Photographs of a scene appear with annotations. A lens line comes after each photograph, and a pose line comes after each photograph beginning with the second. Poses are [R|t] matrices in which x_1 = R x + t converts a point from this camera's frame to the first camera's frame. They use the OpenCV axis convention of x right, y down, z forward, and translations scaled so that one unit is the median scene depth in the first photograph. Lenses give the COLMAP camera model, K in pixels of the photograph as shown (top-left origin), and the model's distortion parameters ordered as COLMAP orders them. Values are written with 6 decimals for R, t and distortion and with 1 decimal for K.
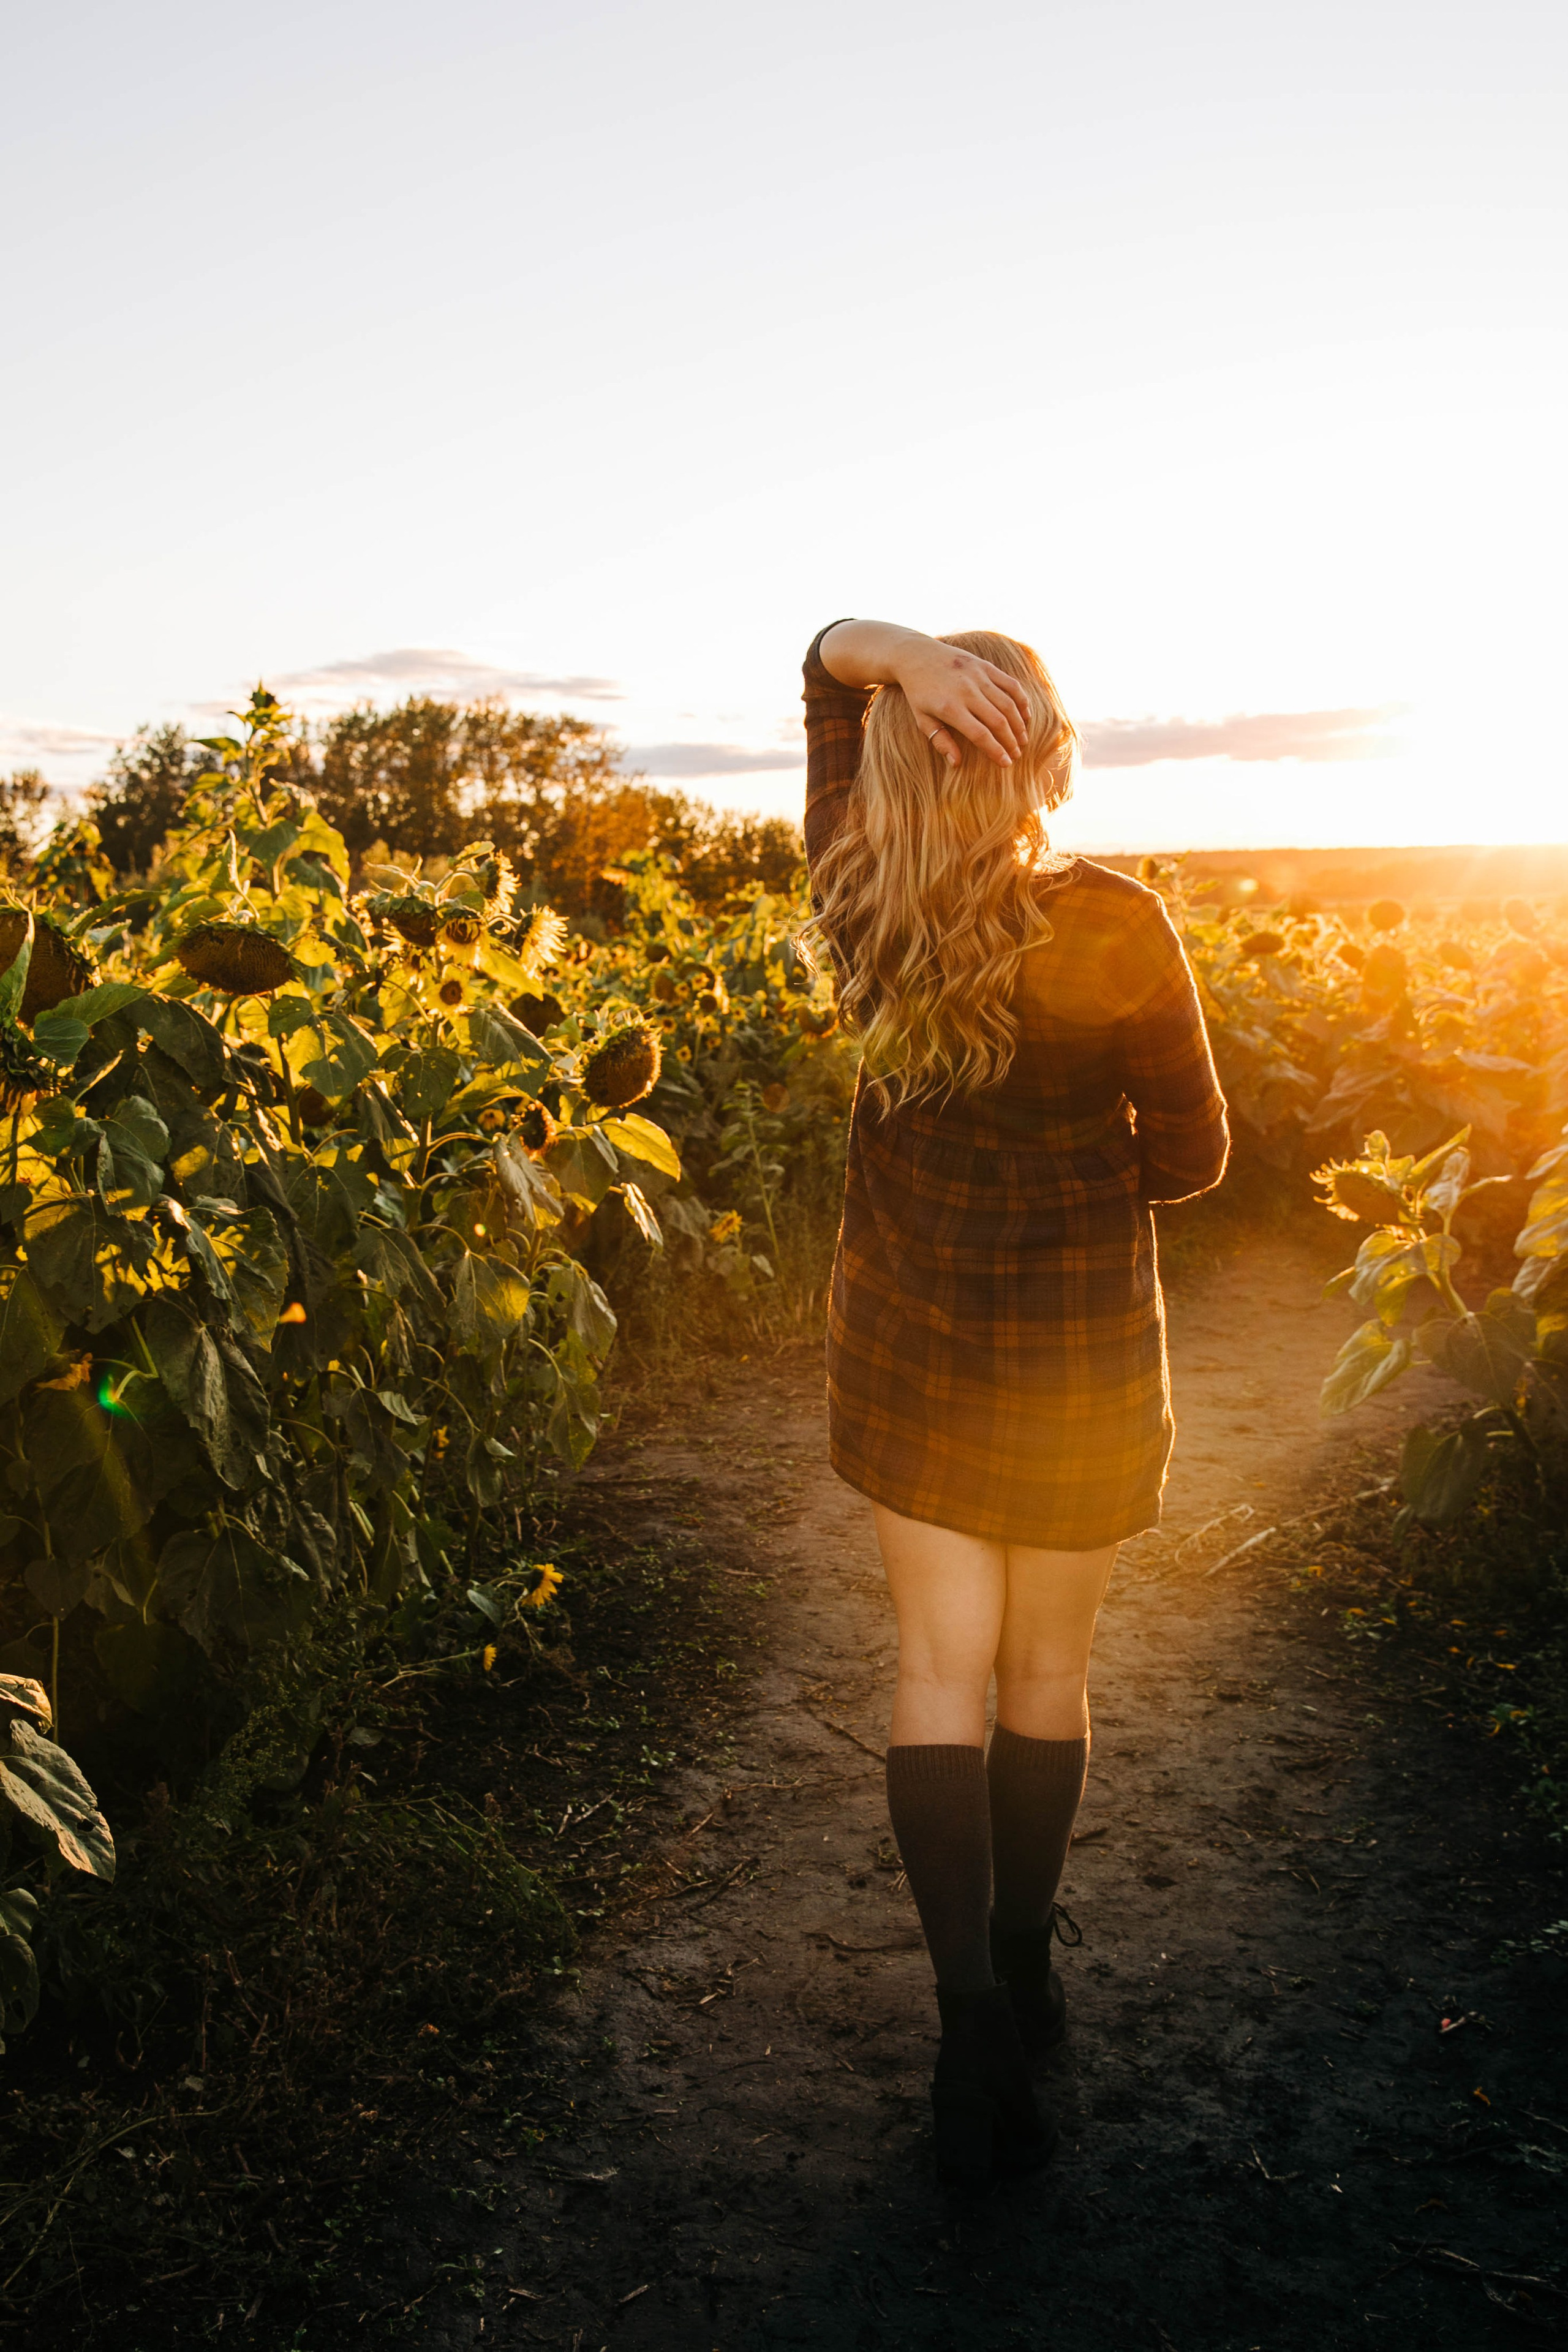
lens RADIAL K [[2284.9, 0, 684.1], [0, 2284.9, 1170.3], [0, 0, 1]] dist [-0.056592, 0.113450]
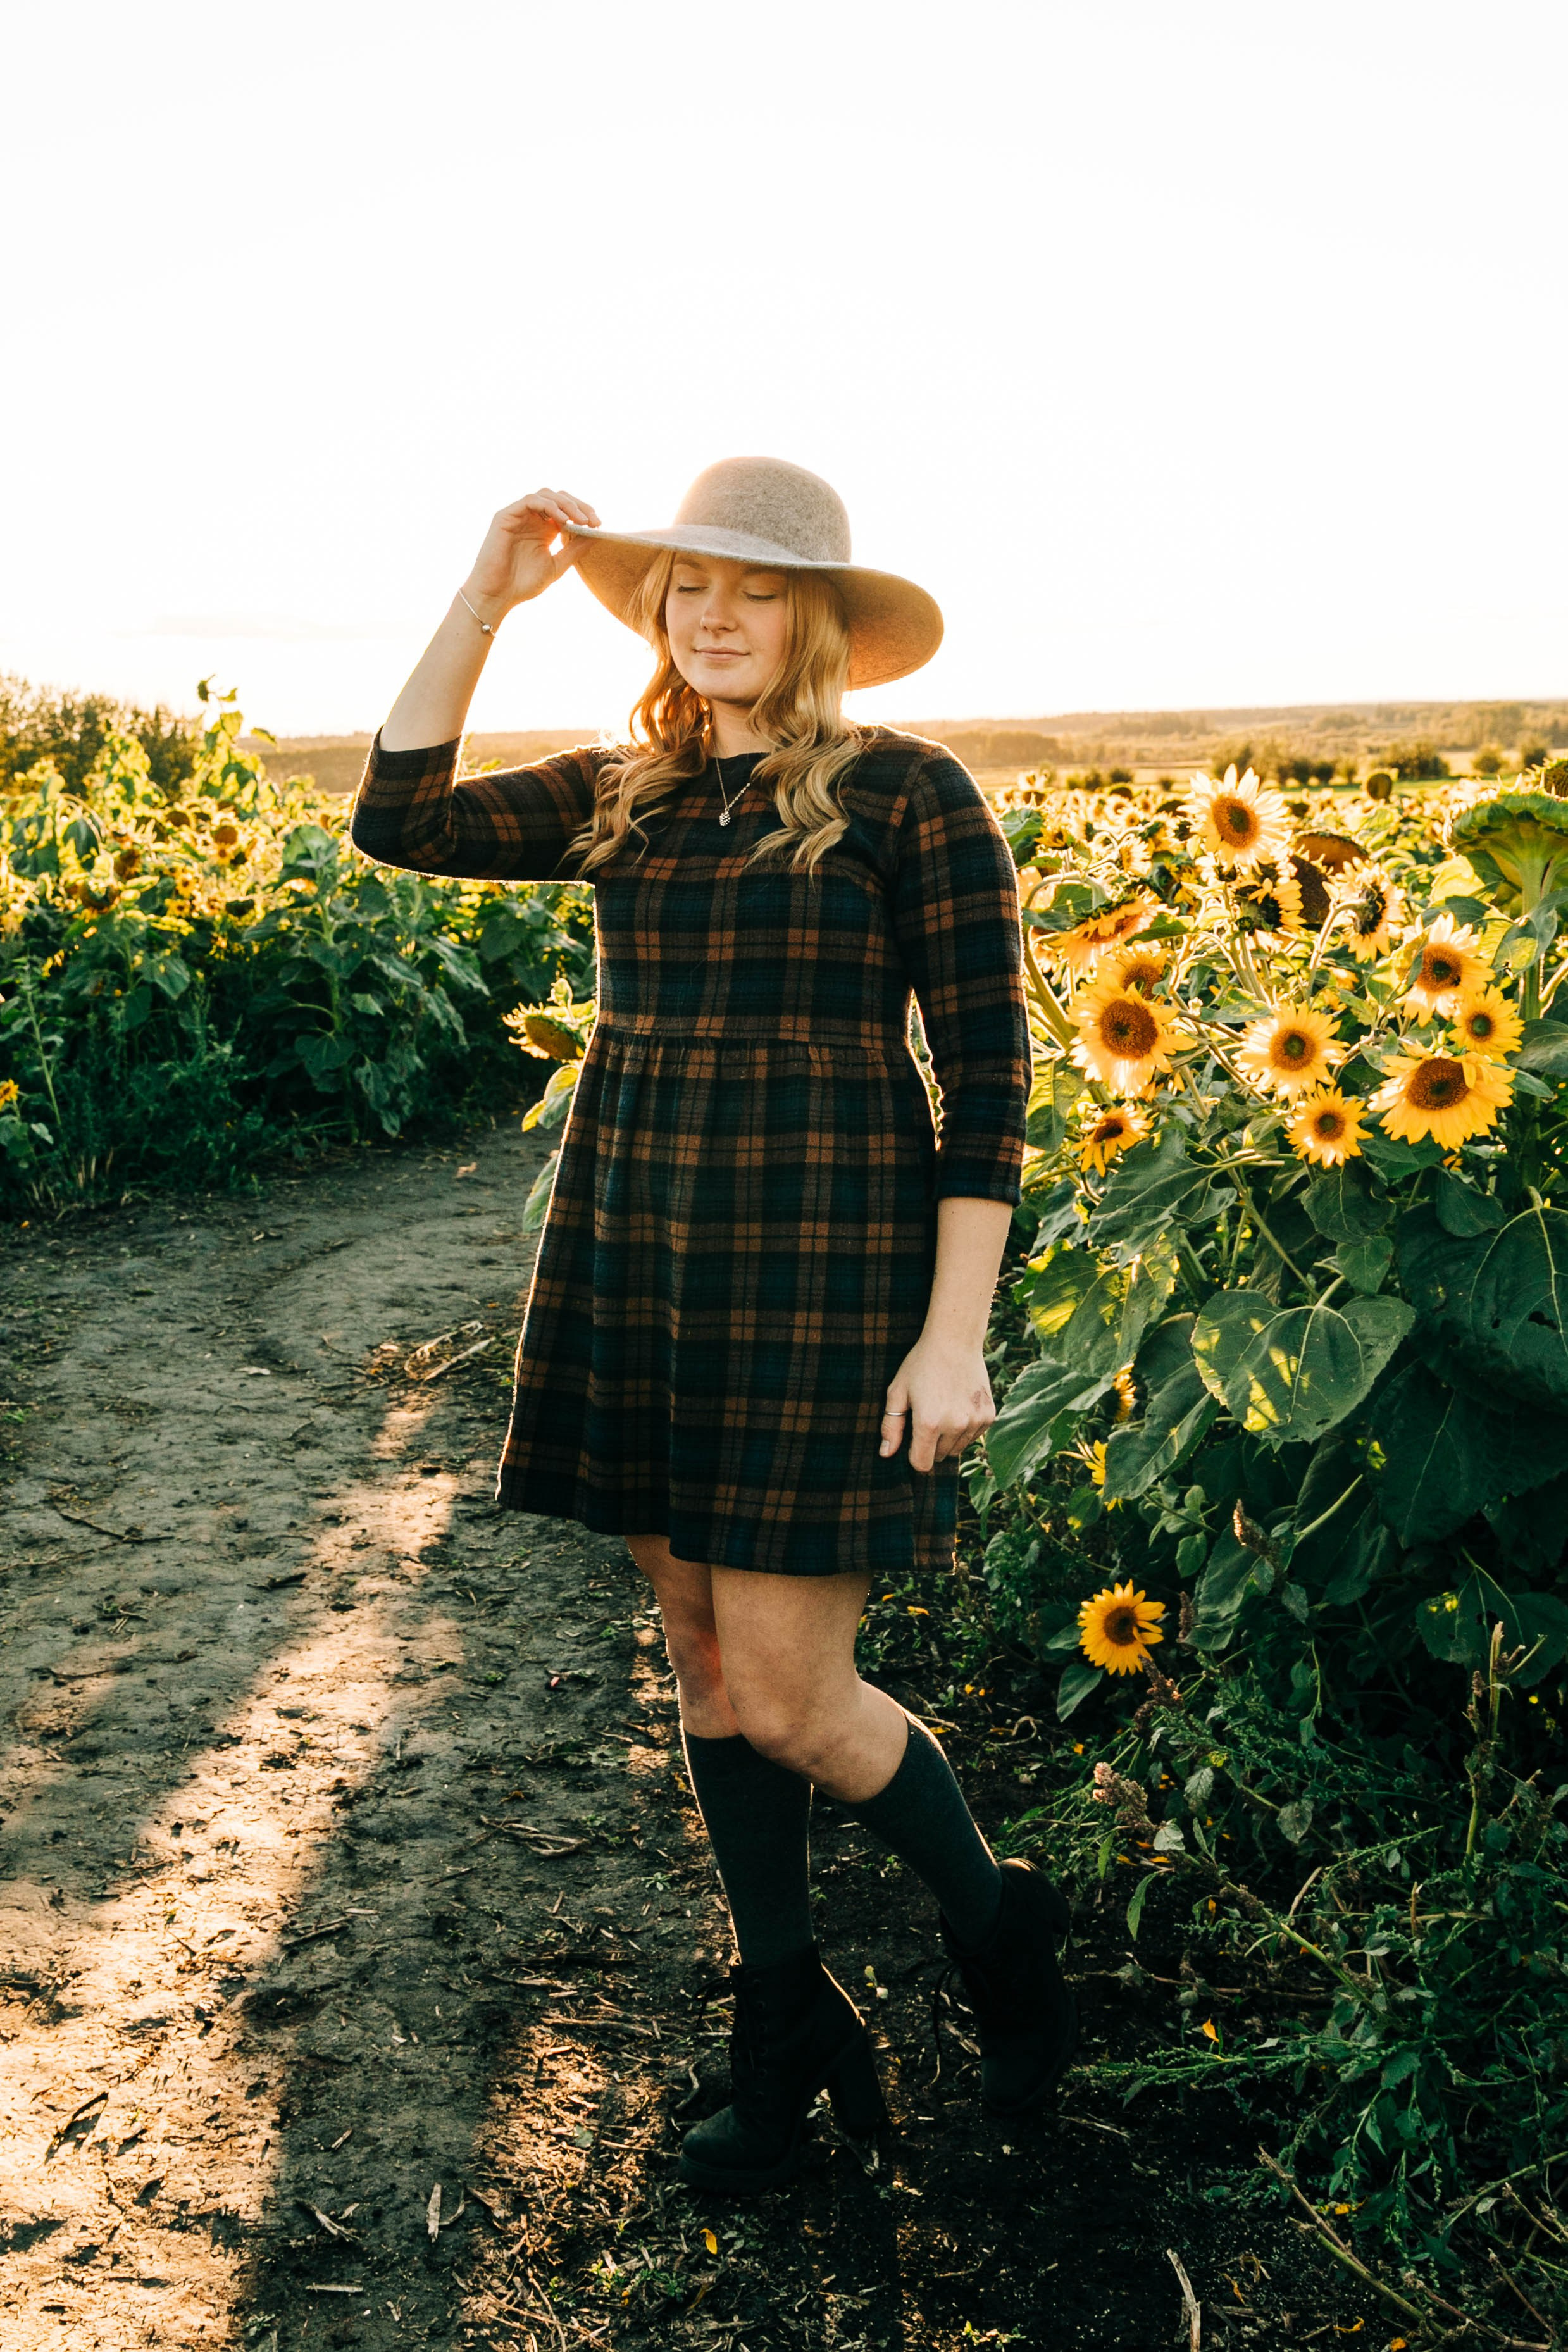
lens RADIAL K [[2365.1, 0, 623.8], [0, 2365.1, 966.6], [0, 0, 1]] dist [0.001692, -0.002537]
pose [[0.967006, -0.017399, 0.254158, 0.036305], [0.027332, 0.998992, -0.035605, 0.023441], [-0.253282, 0.041377, 0.966507, -0.201297]]
